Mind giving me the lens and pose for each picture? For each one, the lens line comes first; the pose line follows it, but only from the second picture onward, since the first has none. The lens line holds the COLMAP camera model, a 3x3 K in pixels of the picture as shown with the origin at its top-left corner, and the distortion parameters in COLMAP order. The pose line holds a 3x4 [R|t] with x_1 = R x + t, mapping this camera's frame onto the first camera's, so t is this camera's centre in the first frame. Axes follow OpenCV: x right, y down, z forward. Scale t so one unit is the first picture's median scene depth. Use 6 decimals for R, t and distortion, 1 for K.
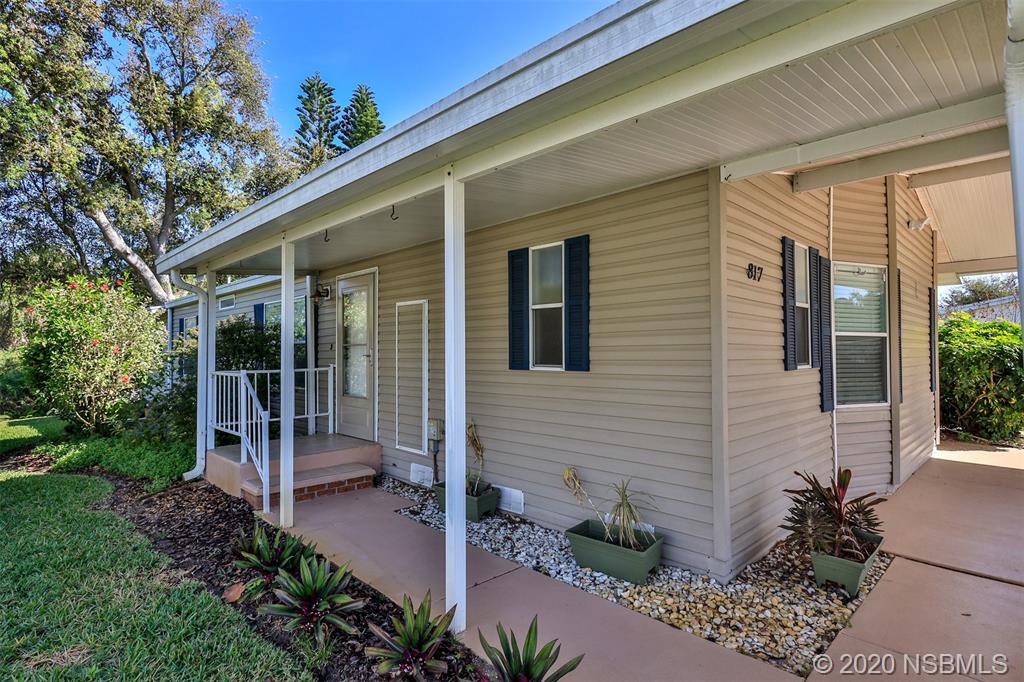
lens RADIAL K [[514.5, 0, 507.0], [0, 514.5, 345.7], [0, 0, 1]] dist [-0.011121, 0.002872]
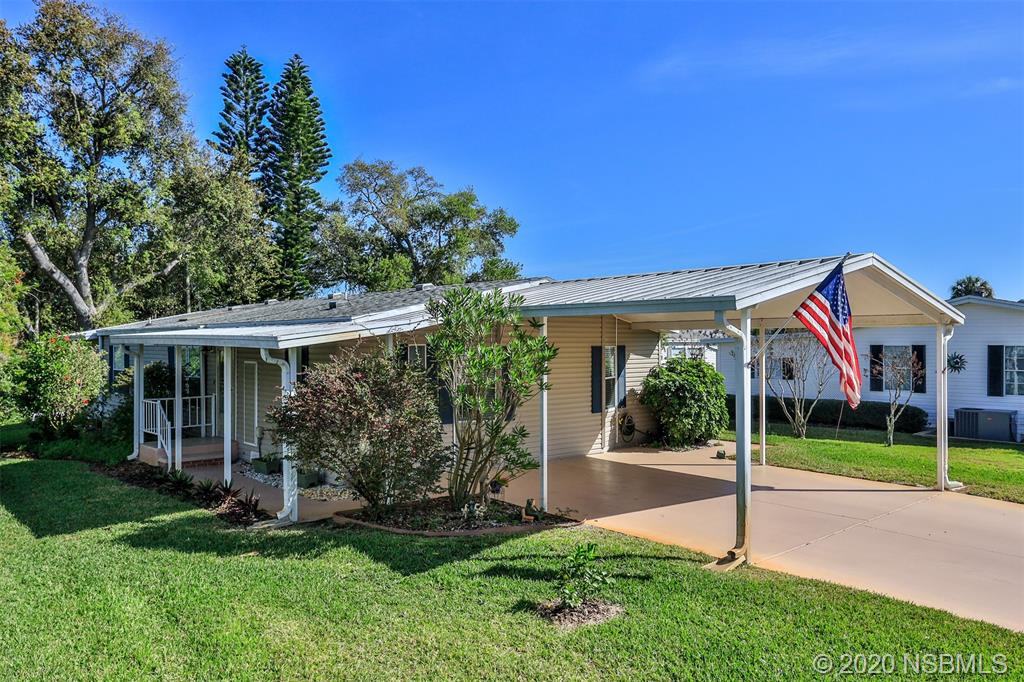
lens RADIAL K [[741.9, 0, 514.2], [0, 741.9, 336.4], [0, 0, 1]] dist [-0.007862, 0.003865]
pose [[0.999335, -0.000285, -0.036457, 0.258381], [0.000561, 0.999971, 0.007565, -0.060296], [0.036454, -0.007581, 0.999307, -0.485197]]
